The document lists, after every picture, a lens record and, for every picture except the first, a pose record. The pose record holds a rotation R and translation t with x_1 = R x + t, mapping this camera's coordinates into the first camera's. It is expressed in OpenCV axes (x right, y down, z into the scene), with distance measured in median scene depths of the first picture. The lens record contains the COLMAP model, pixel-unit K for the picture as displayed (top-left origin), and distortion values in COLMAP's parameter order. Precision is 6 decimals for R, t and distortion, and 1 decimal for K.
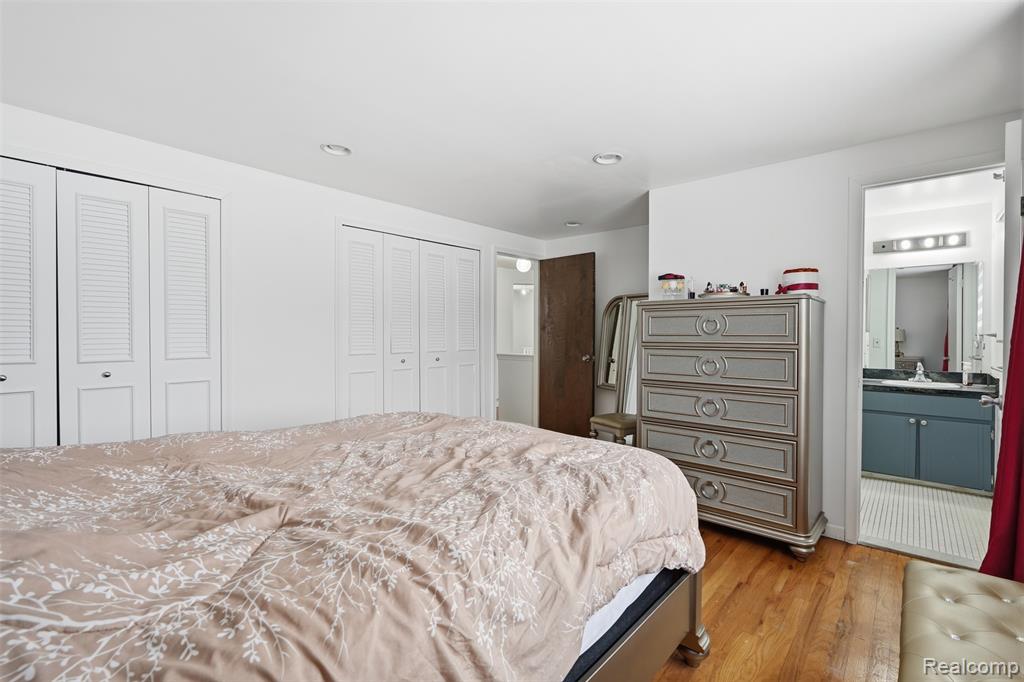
lens RADIAL K [[466.1, 0, 511.8], [0, 466.1, 335.5], [0, 0, 1]] dist [-0.003850, 0.002664]
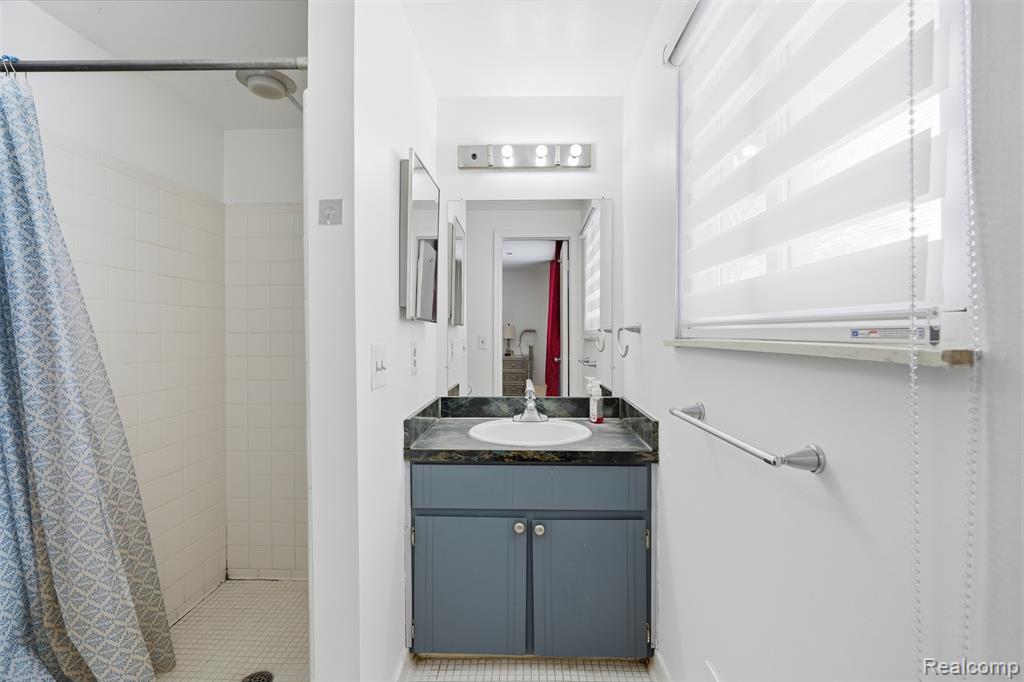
lens RADIAL K [[466.1, 0, 513.1], [0, 466.1, 335.2], [0, 0, 1]] dist [-0.003850, 0.002664]
pose [[0.768750, -0.009094, 0.639484, 0.544849], [0.007341, 0.999959, 0.005394, 0.002027], [-0.639507, 0.000548, 0.768785, 0.629709]]
